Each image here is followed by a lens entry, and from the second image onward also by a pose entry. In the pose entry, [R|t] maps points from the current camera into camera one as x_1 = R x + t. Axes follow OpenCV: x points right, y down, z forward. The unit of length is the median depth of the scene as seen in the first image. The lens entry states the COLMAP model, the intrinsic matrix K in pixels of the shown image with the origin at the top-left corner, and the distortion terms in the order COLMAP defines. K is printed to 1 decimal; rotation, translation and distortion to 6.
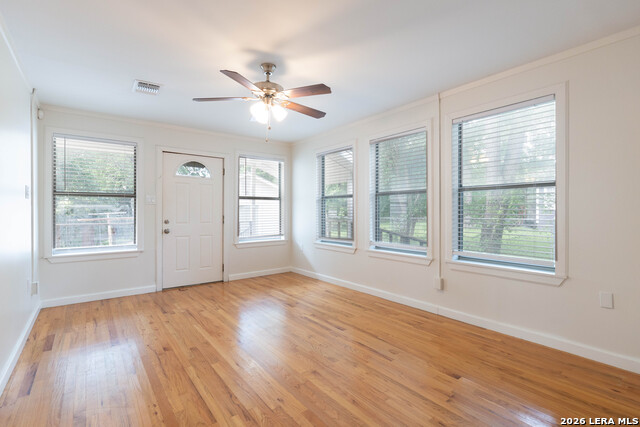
lens RADIAL K [[302.3, 0, 320.0], [0, 302.3, 213.5], [0, 0, 1]] dist [-0.004824, -0.000413]
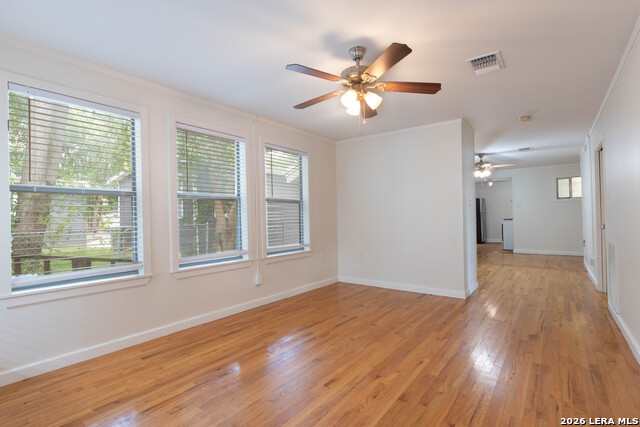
lens RADIAL K [[302.3, 0, 320.0], [0, 302.3, 213.5], [0, 0, 1]] dist [-0.004824, -0.000413]
pose [[-0.246220, 0.017552, 0.969055, -0.841519], [0.023451, 0.999651, -0.012148, -0.002104], [-0.968930, 0.019734, -0.246546, 1.112012]]
